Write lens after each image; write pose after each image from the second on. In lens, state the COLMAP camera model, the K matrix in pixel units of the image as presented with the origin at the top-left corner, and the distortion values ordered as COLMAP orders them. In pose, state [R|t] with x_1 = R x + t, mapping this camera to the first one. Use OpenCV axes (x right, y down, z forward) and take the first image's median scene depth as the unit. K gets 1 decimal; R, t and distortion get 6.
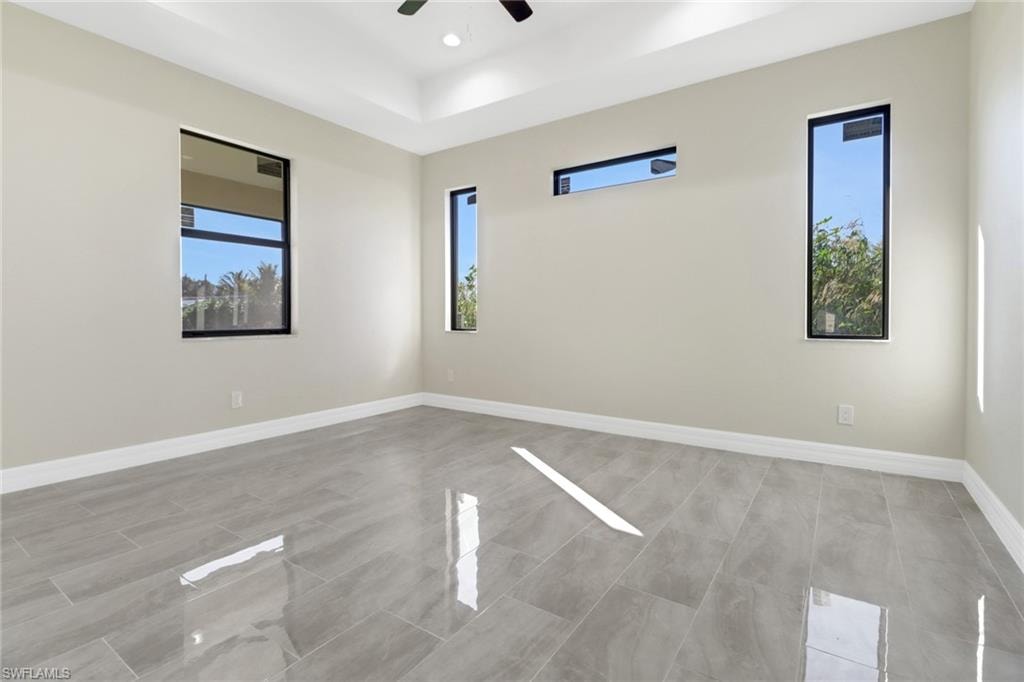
lens RADIAL K [[487.0, 0, 502.5], [0, 487.0, 321.1], [0, 0, 1]] dist [0.009611, -0.001057]
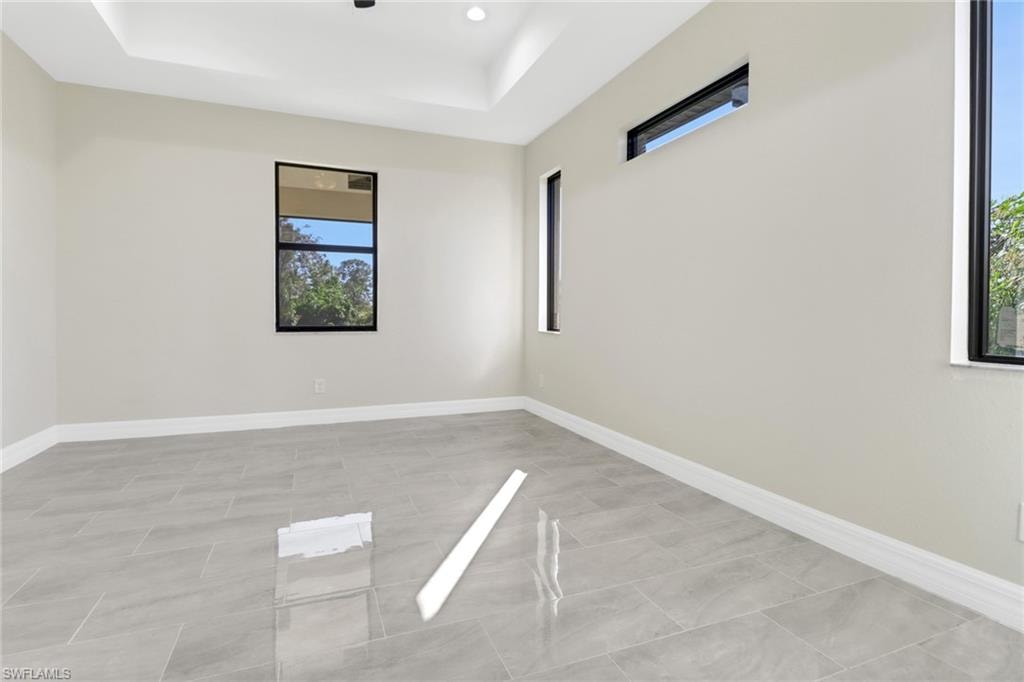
lens RADIAL K [[490.5, 0, 512.6], [0, 490.5, 320.0], [0, 0, 1]] dist [0.013906, -0.007706]
pose [[0.825228, 0.009075, -0.564727, 0.463915], [-0.008696, 0.999957, 0.003362, -0.004862], [0.564733, 0.002137, 0.825271, 0.269954]]
